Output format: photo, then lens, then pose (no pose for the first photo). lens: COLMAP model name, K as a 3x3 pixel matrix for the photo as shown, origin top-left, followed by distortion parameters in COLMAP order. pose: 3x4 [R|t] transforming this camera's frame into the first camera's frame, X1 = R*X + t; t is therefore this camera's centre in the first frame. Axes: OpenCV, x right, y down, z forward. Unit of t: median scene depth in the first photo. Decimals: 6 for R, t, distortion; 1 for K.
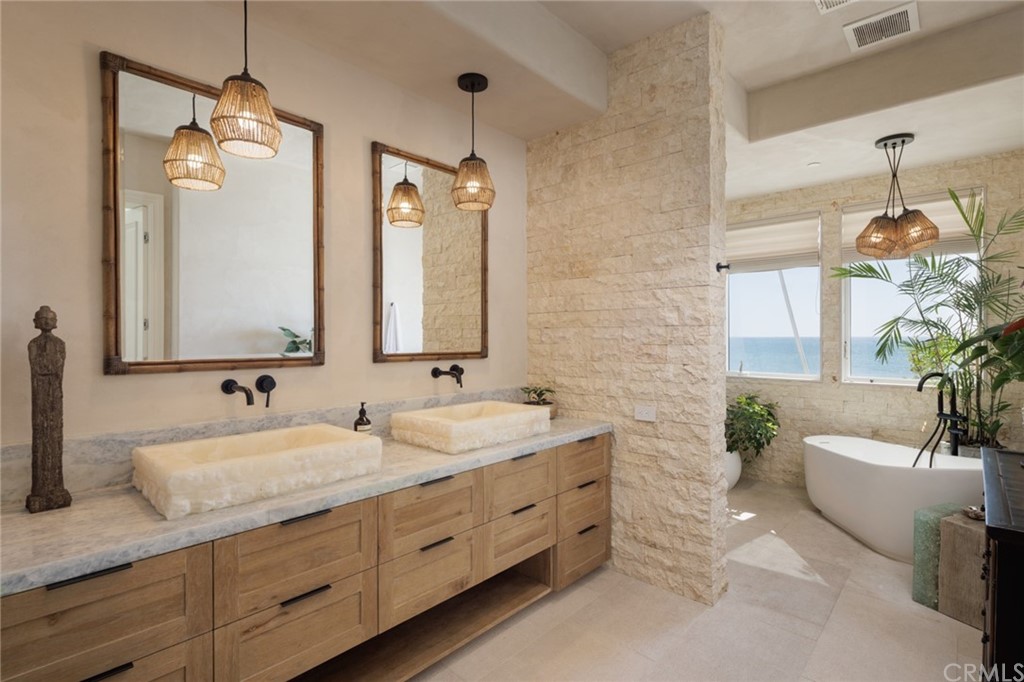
lens RADIAL K [[503.0, 0, 512.5], [0, 503.0, 325.7], [0, 0, 1]] dist [-0.002850, -0.001842]
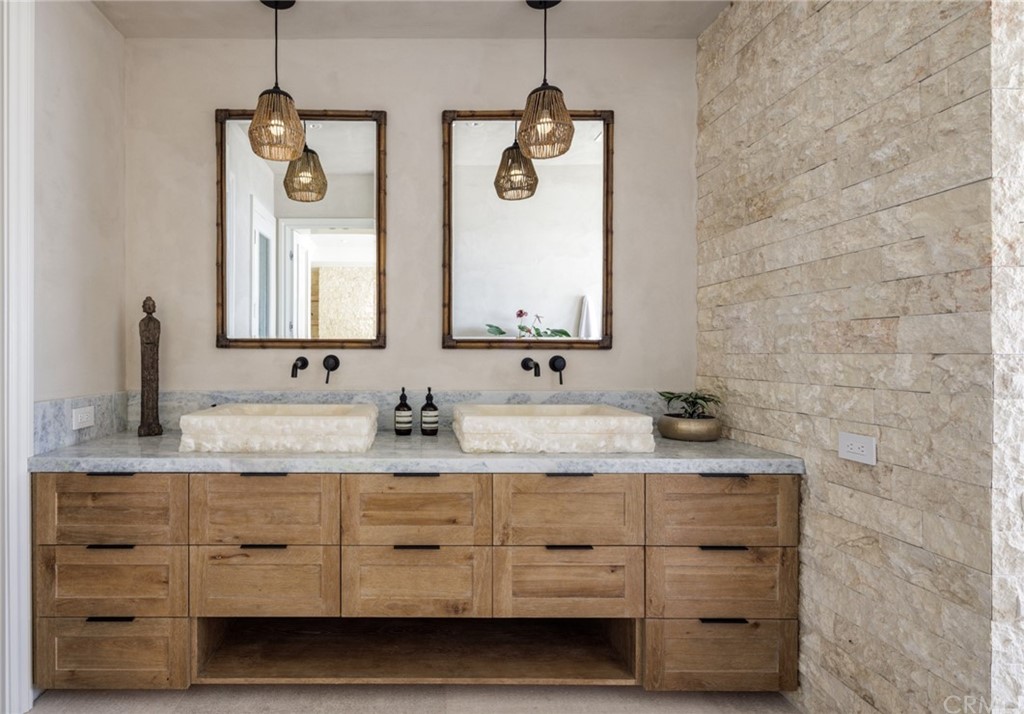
lens RADIAL K [[549.2, 0, 512.0], [0, 549.2, 357.0], [0, 0, 1]] dist [0.000327, -0.001102]
pose [[0.663053, -0.007431, -0.748536, 0.478637], [0.011786, 0.999930, 0.000514, 0.075845], [0.748480, -0.009163, 0.663094, 0.353100]]
